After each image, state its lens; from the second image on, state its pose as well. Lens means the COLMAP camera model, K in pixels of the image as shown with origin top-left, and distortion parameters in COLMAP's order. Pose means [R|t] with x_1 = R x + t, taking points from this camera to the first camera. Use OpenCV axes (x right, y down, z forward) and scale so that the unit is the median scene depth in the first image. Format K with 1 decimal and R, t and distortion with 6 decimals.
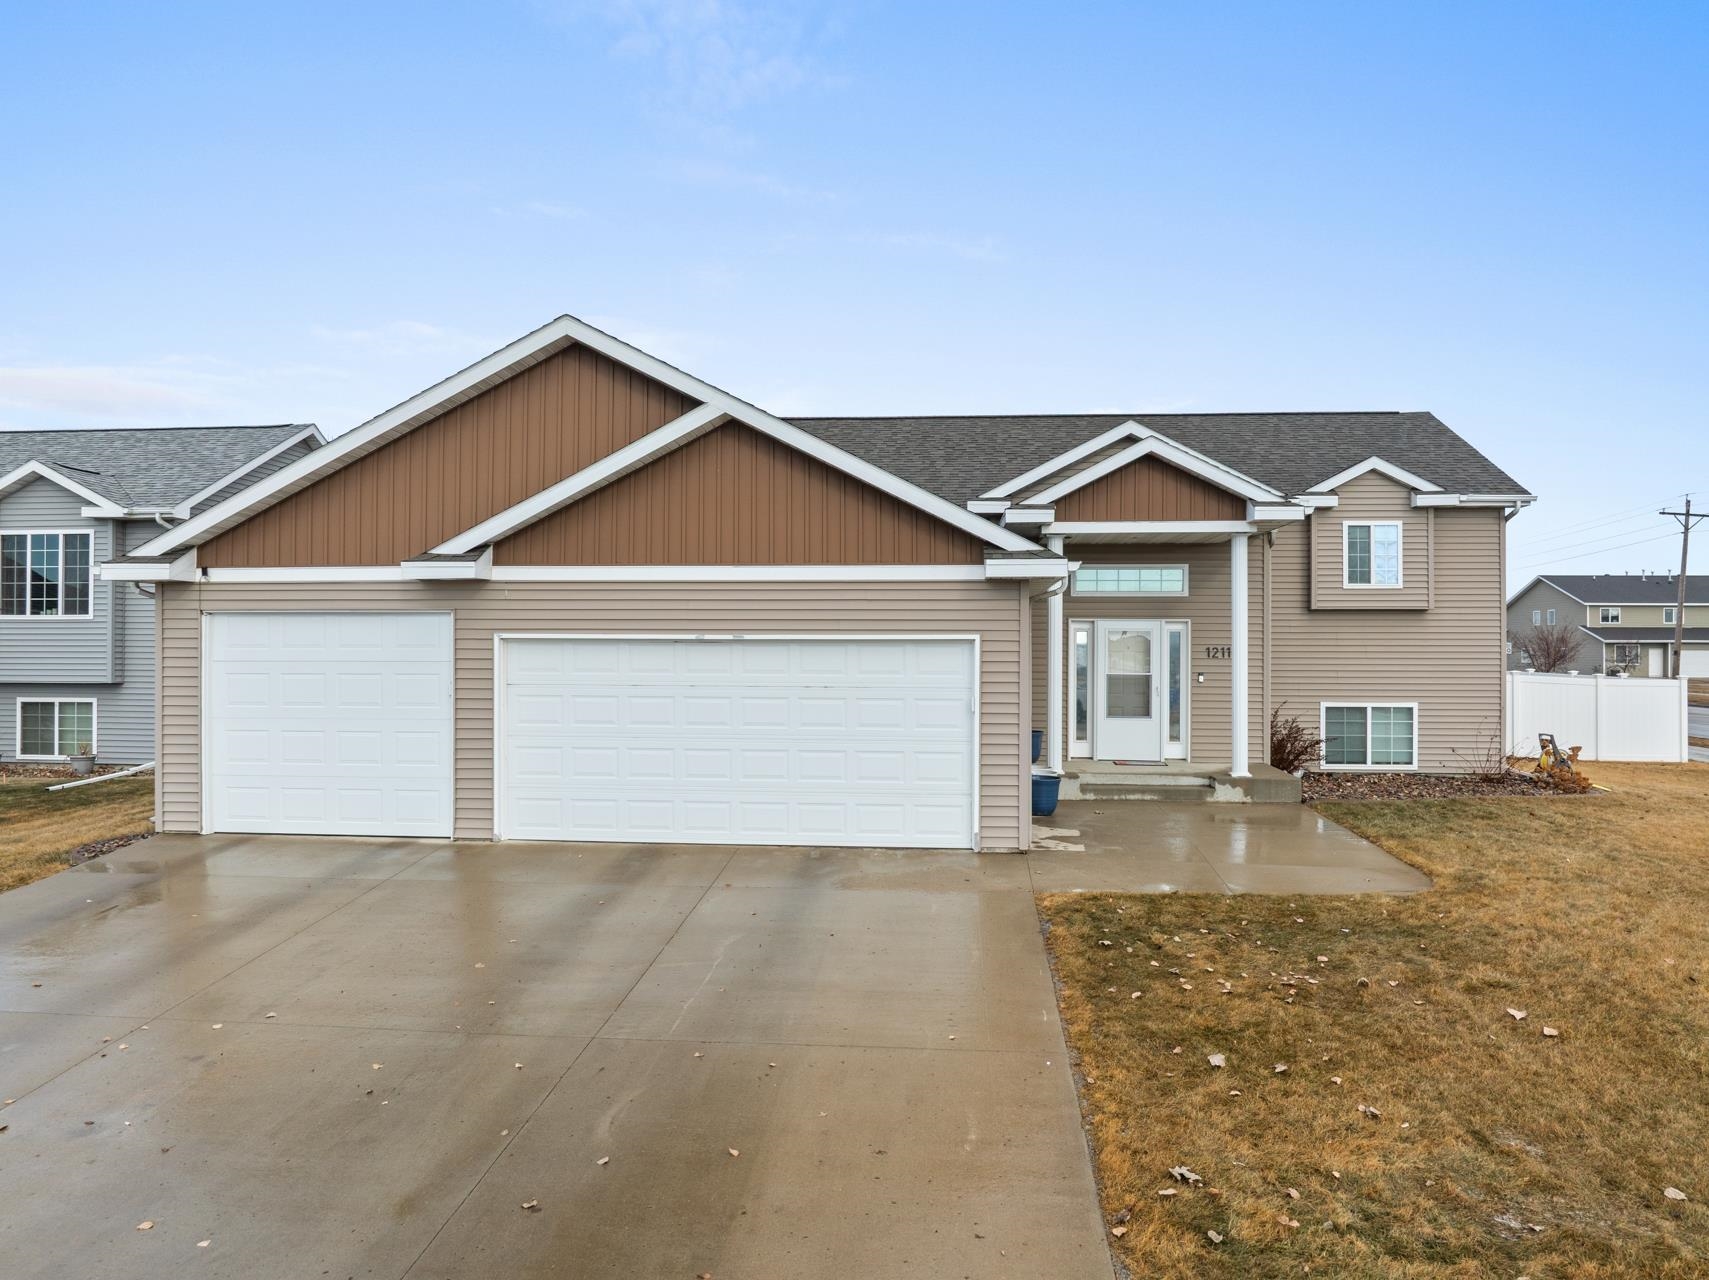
lens RADIAL K [[1215.4, 0, 854.5], [0, 1215.4, 640.0], [0, 0, 1]] dist [-0.029059, 0.000125]
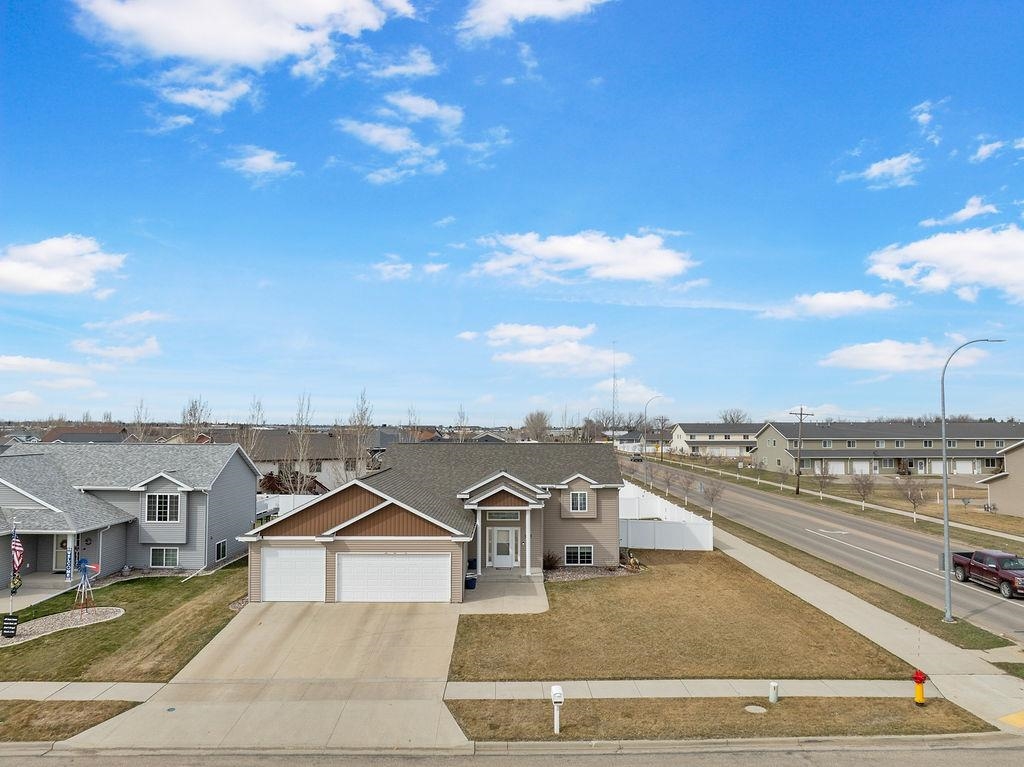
lens RADIAL K [[726.9, 0, 512.0], [0, 726.9, 383.5], [0, 0, 1]] dist [-0.009261, -0.035784]
pose [[0.995429, 0.002590, 0.095469, 0.045914], [0.002284, 0.998701, -0.050905, -0.301302], [-0.095476, 0.050891, 0.994130, -1.036528]]
